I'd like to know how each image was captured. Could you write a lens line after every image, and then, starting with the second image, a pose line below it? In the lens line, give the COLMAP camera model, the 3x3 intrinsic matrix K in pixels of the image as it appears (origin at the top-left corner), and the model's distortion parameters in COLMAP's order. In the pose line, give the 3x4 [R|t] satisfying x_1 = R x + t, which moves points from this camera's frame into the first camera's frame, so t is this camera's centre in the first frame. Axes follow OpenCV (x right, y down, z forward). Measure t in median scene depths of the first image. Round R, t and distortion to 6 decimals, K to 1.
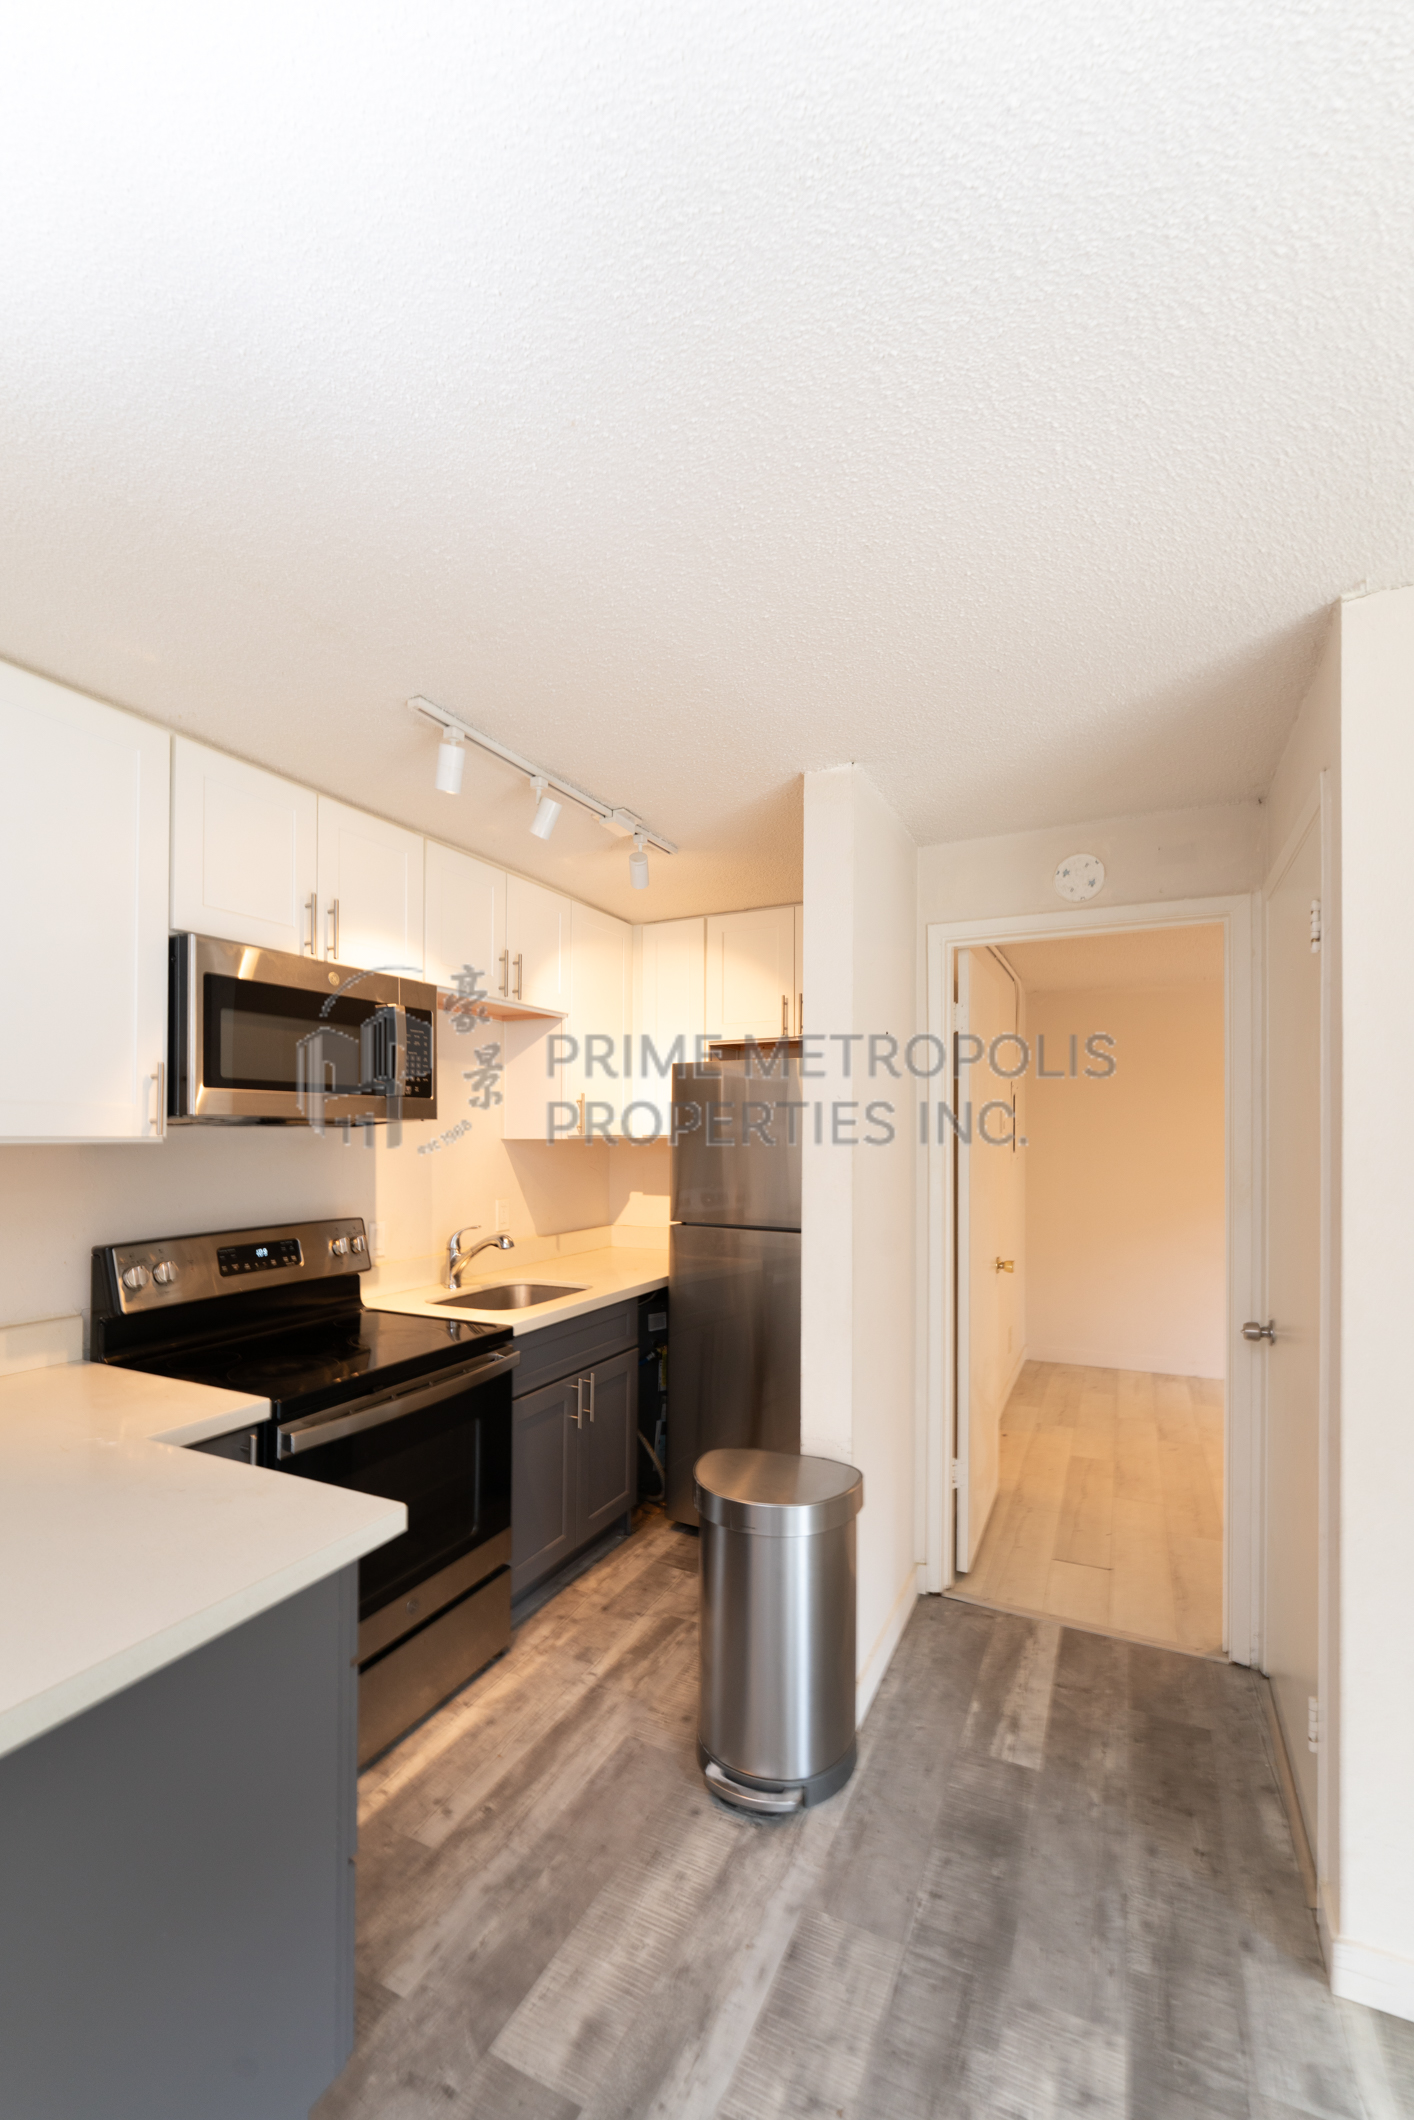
lens RADIAL K [[887.6, 0, 669.5], [0, 887.6, 1133.1], [0, 0, 1]] dist [-0.001064, -0.000161]
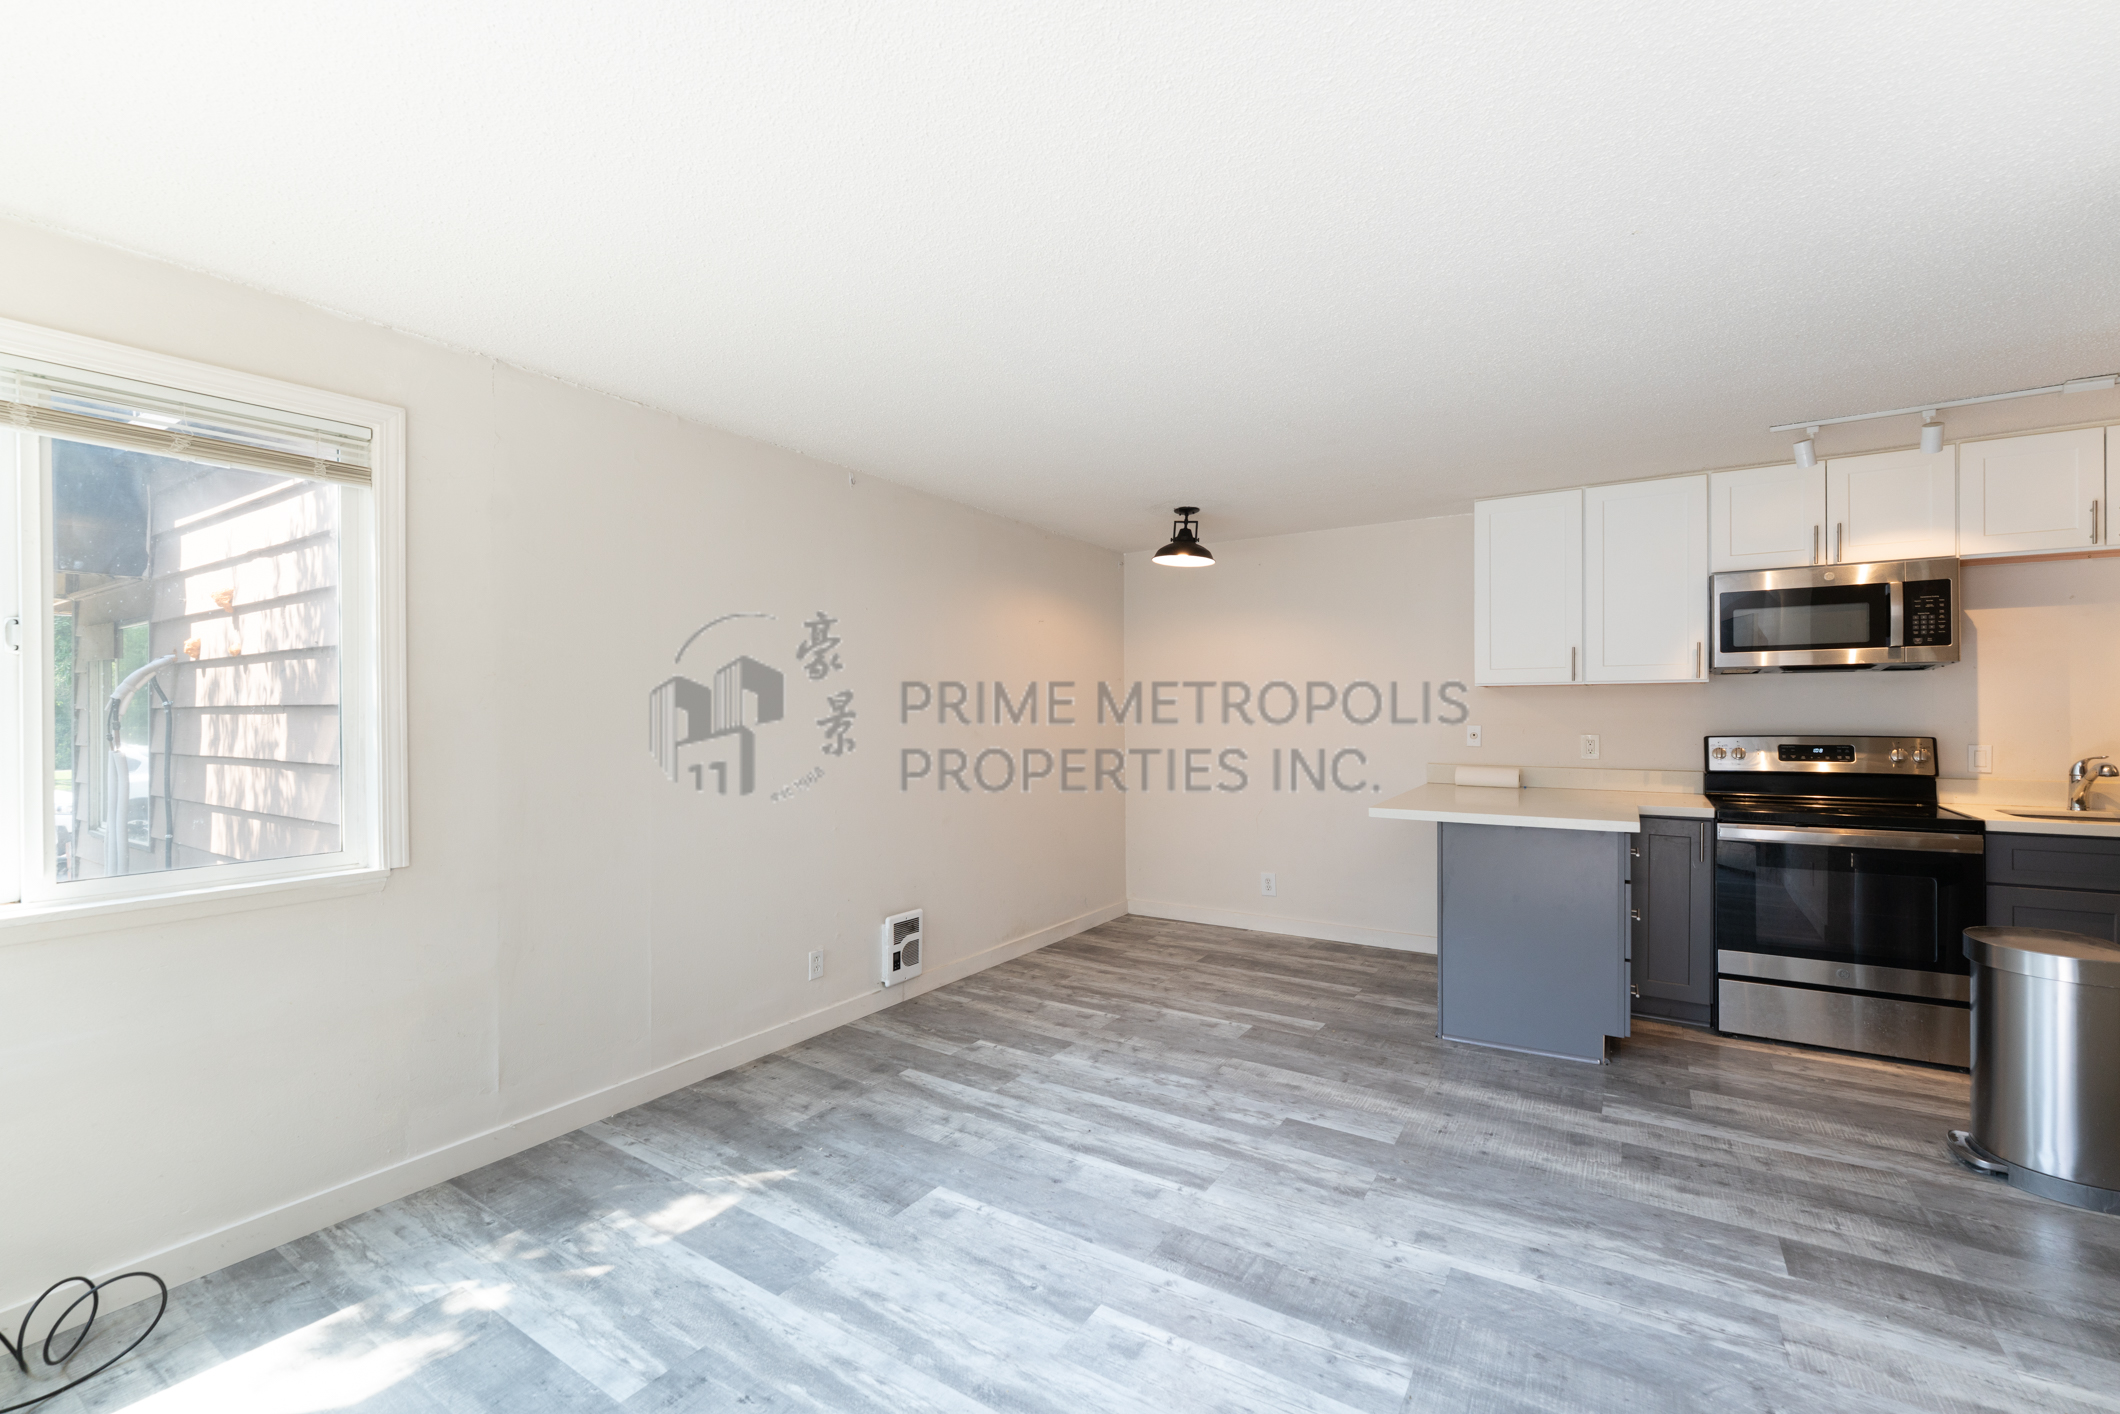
lens RADIAL K [[887.6, 0, 1060.0], [0, 887.6, 707.0], [0, 0, 1]] dist [-0.001064, -0.000161]
pose [[-0.122411, -0.008917, -0.992439, 1.649891], [0.005195, 0.999940, -0.009625, 0.082139], [0.992466, -0.006333, -0.122357, -0.202556]]
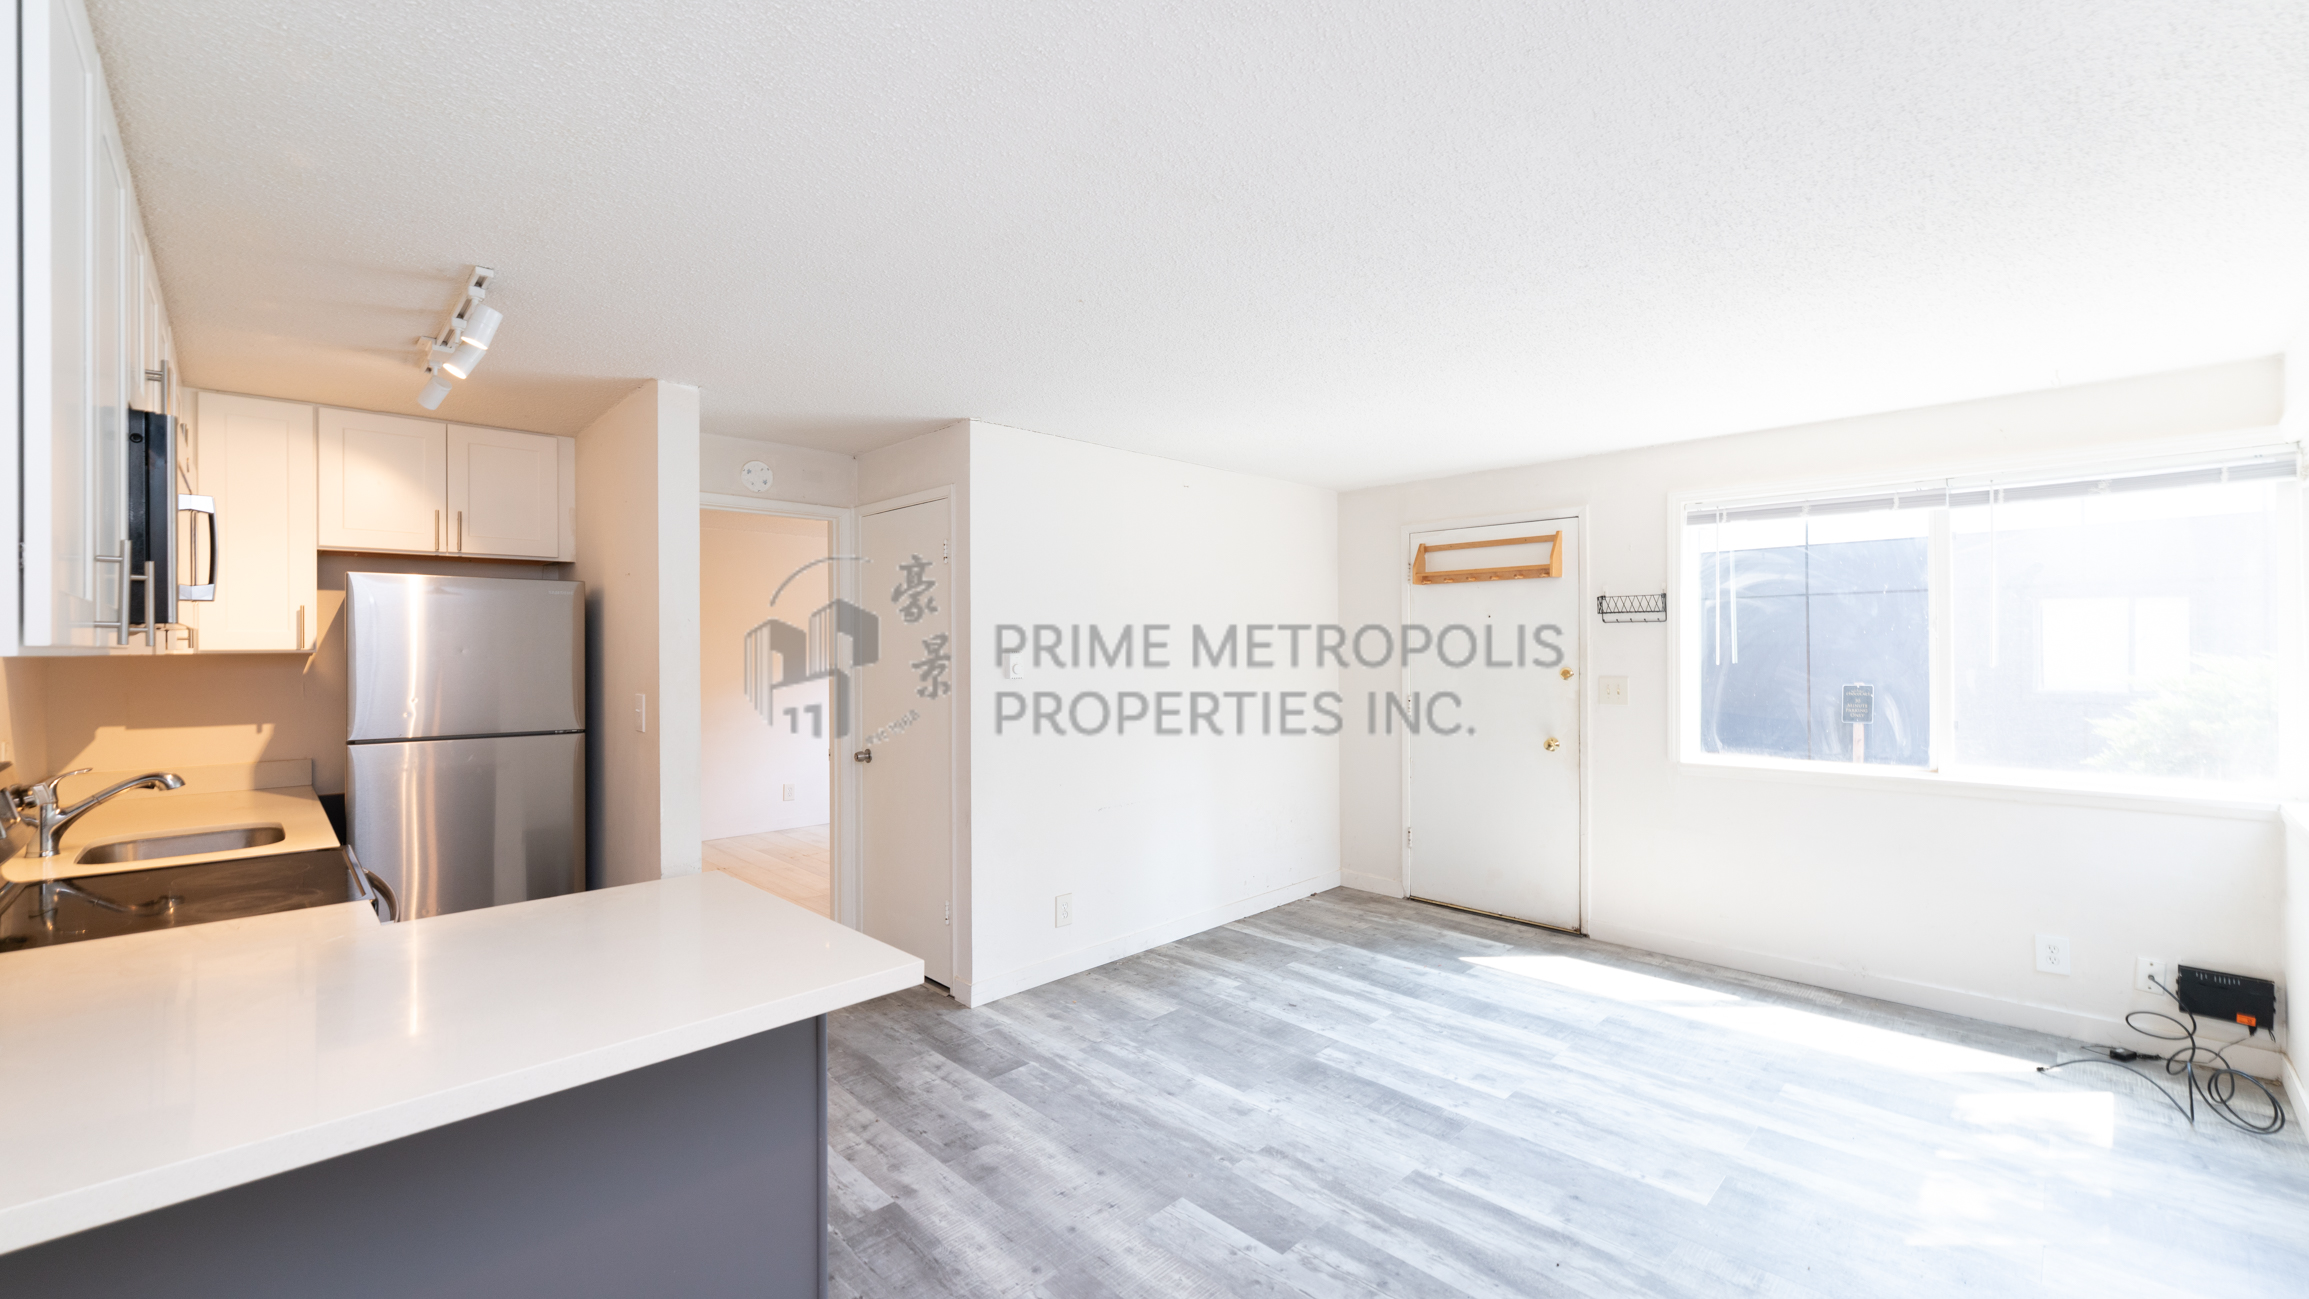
lens RADIAL K [[927.2, 0, 1200.7], [0, 927.2, 645.3], [0, 0, 1]] dist [-0.000010, 0.000102]
pose [[0.286546, -0.005711, 0.958050, -1.188277], [0.004632, 0.999979, 0.004576, -0.006620], [-0.958055, 0.003127, 0.286566, -0.248602]]
